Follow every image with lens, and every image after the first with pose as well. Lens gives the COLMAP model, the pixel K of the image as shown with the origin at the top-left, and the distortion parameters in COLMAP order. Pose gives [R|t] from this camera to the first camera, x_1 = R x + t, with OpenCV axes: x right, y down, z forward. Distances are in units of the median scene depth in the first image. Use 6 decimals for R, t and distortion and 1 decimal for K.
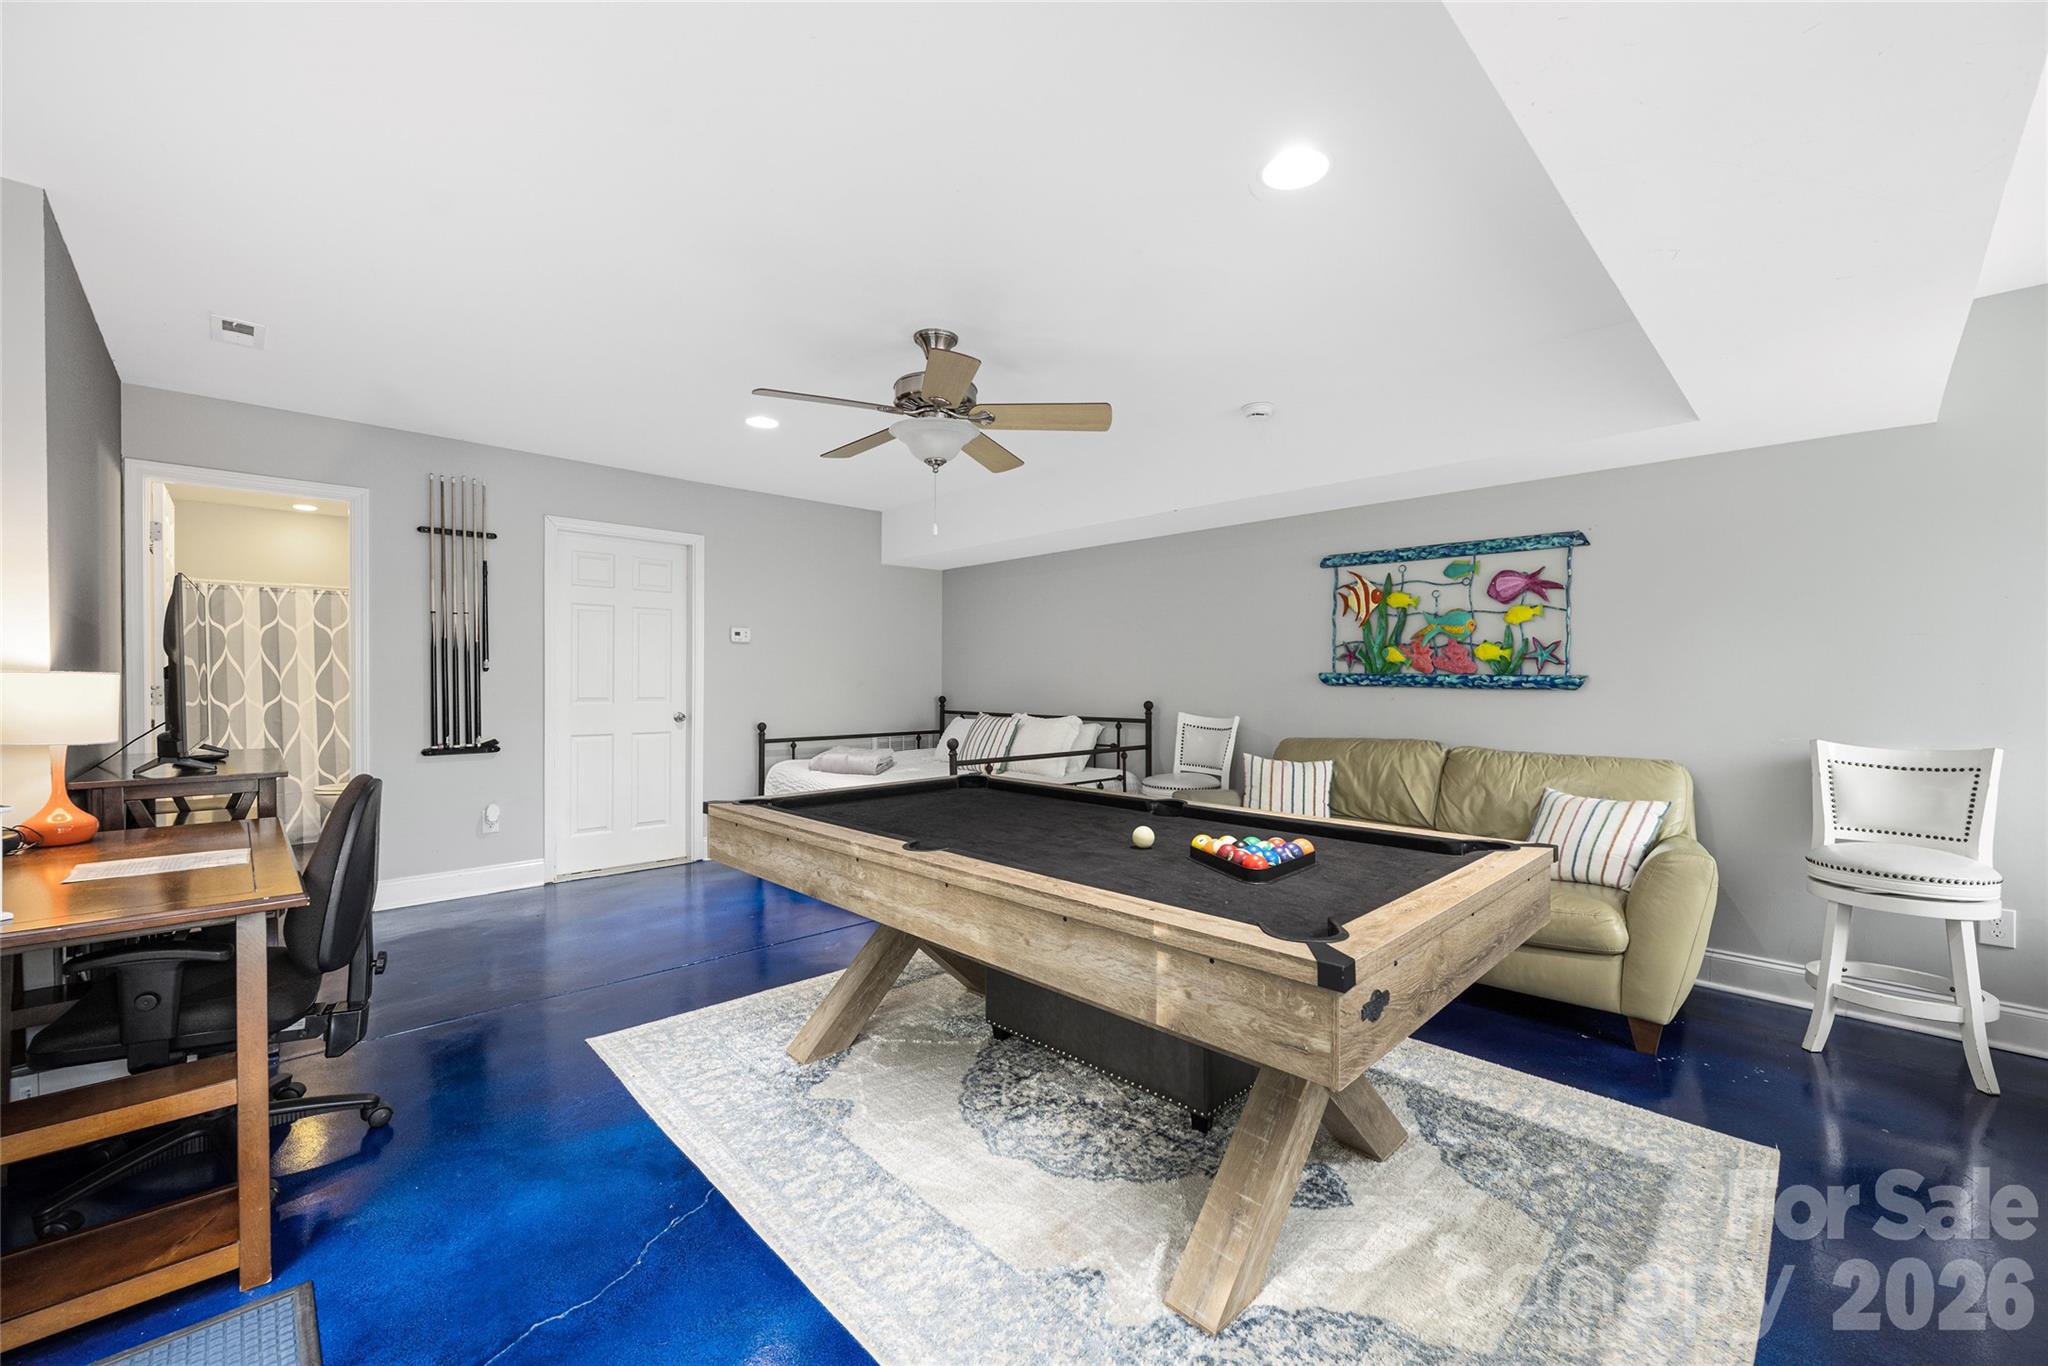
lens RADIAL K [[819.2, 0, 1016.6], [0, 819.2, 682.7], [0, 0, 1]] dist [-0.013804, 0.000178]
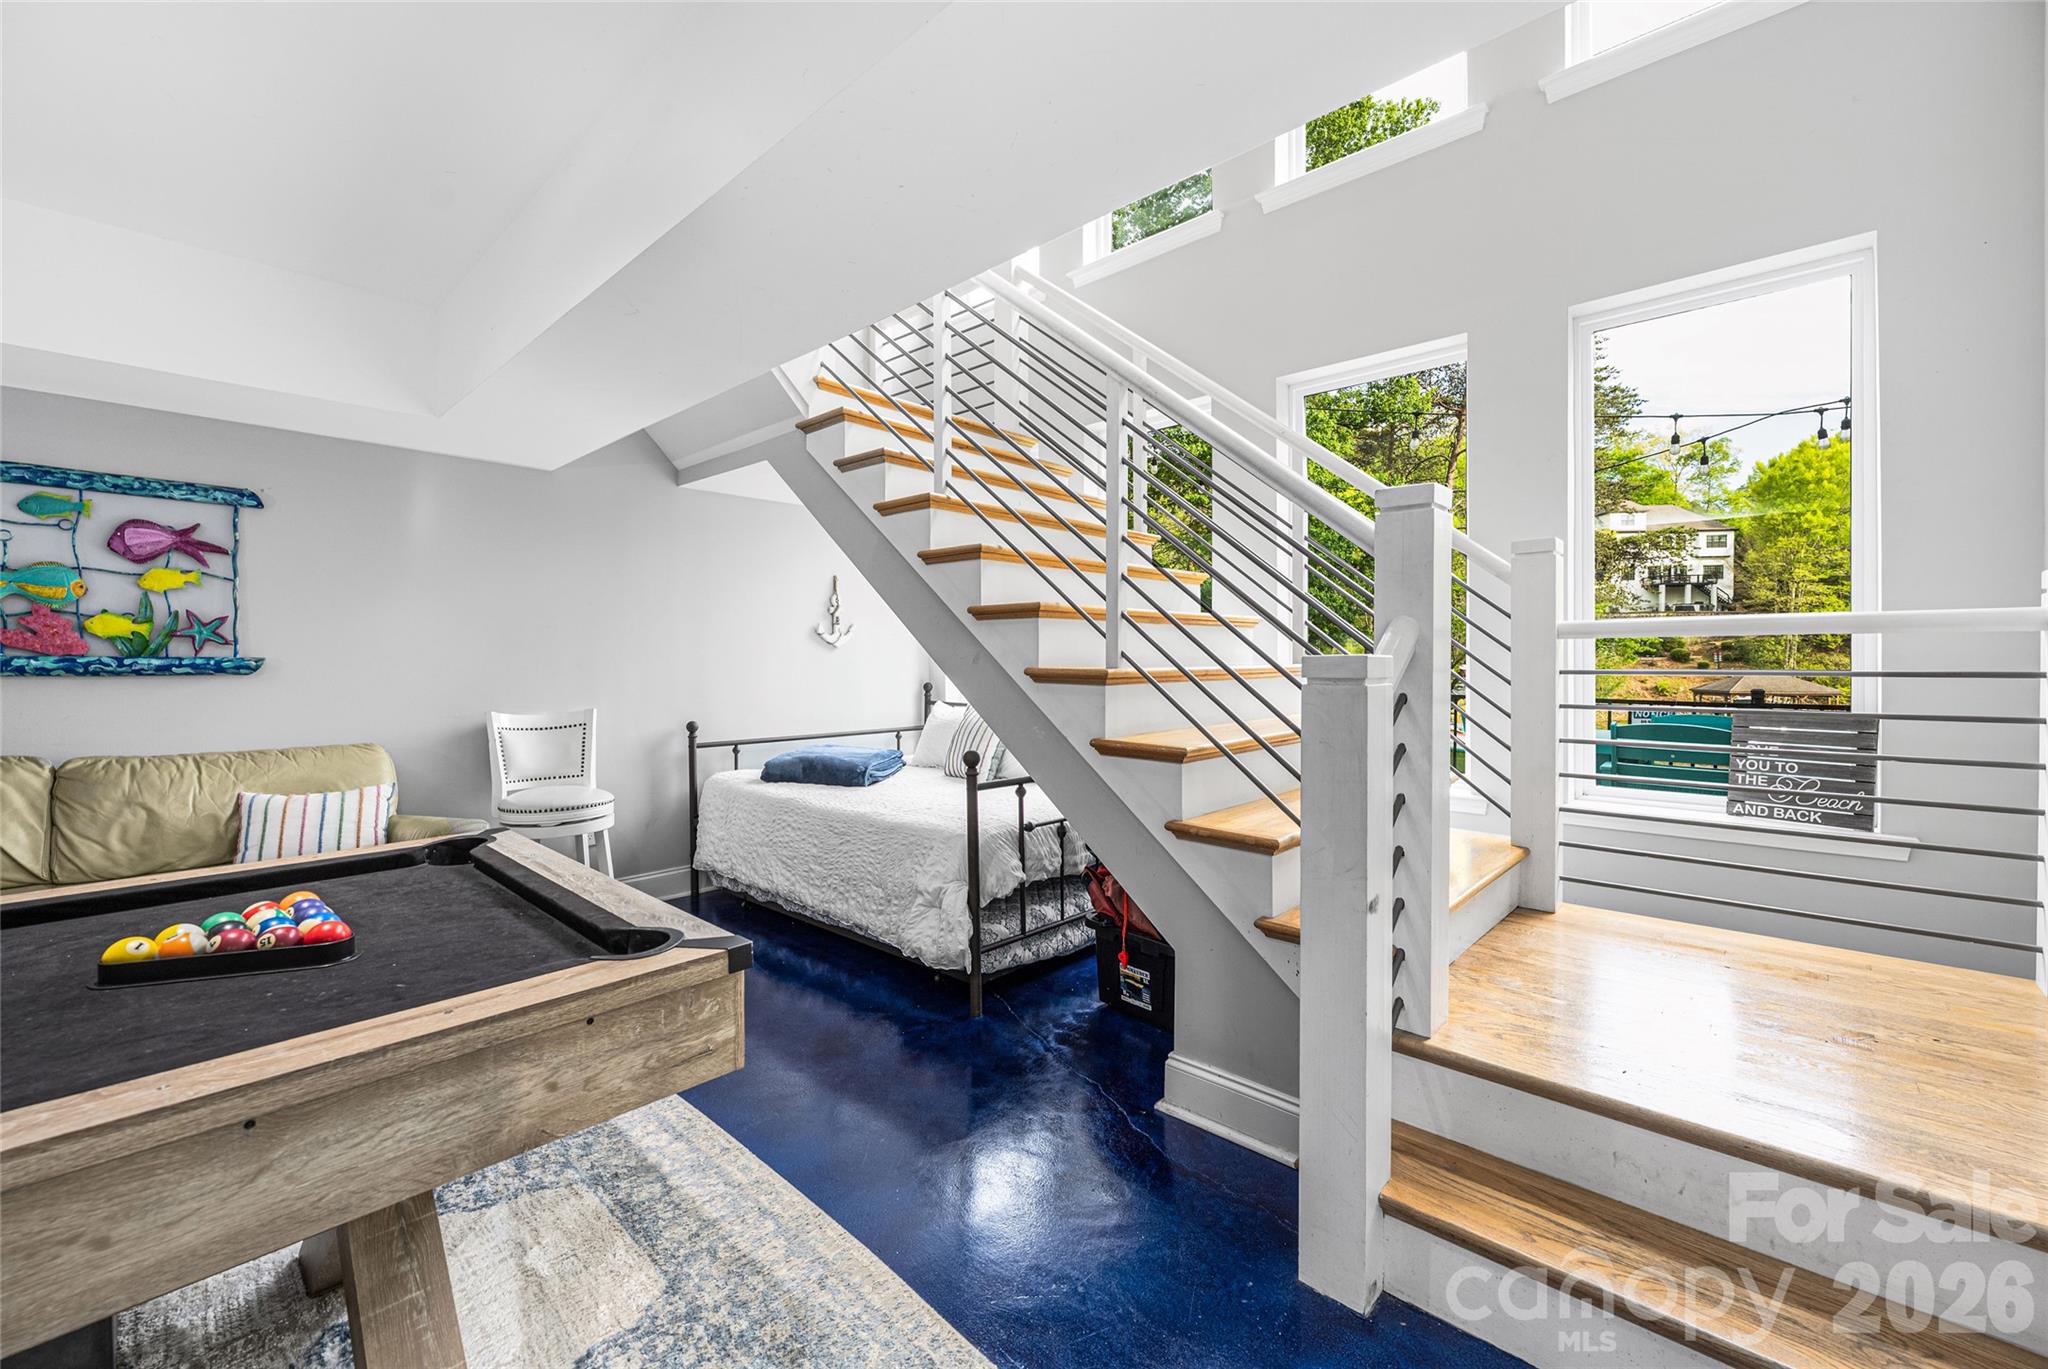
lens RADIAL K [[819.2, 0, 1016.7], [0, 819.2, 673.1], [0, 0, 1]] dist [-0.013804, 0.000178]
pose [[-0.053983, -0.018128, 0.998377, -0.203077], [0.009592, 0.999780, 0.018672, -0.000972], [-0.998496, 0.010584, -0.053798, 0.231846]]
